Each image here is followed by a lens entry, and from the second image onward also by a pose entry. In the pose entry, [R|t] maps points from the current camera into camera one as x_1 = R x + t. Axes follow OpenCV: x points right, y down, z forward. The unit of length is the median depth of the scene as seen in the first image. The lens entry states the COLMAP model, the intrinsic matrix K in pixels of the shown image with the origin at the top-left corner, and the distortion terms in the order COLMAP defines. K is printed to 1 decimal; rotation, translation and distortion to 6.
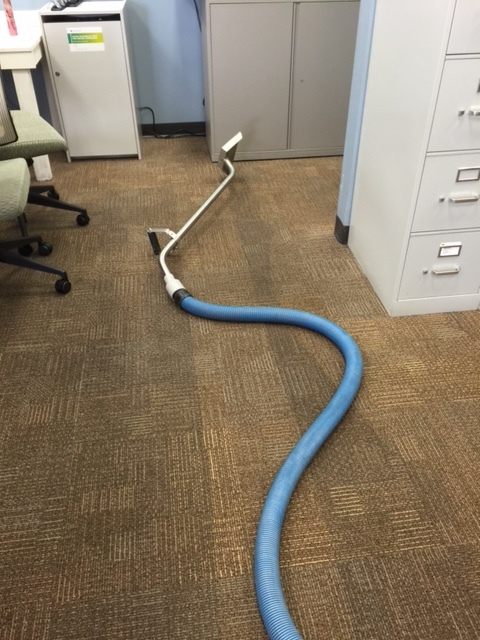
lens RADIAL K [[544.4, 0, 240.2], [0, 544.4, 321.3], [0, 0, 1]] dist [-0.003405, 0.006153]
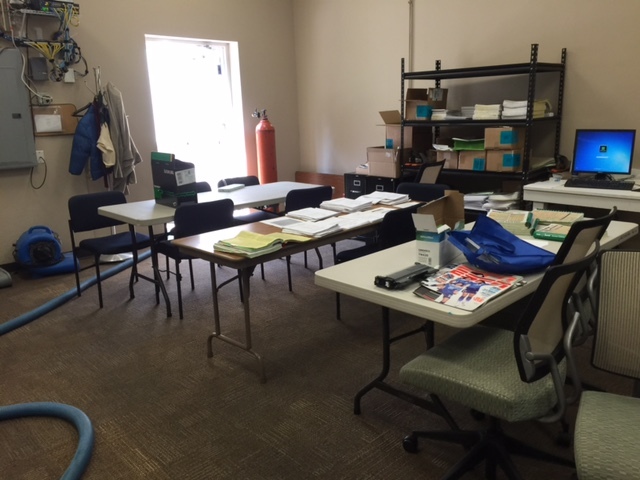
lens RADIAL K [[544.4, 0, 320.3], [0, 544.4, 240.5], [0, 0, 1]] dist [-0.003405, 0.006153]
pose [[-0.818978, 0.164140, -0.549849, 0.218564], [-0.310835, 0.678558, 0.665538, -1.030909], [0.482346, 0.715973, -0.504703, 1.339253]]
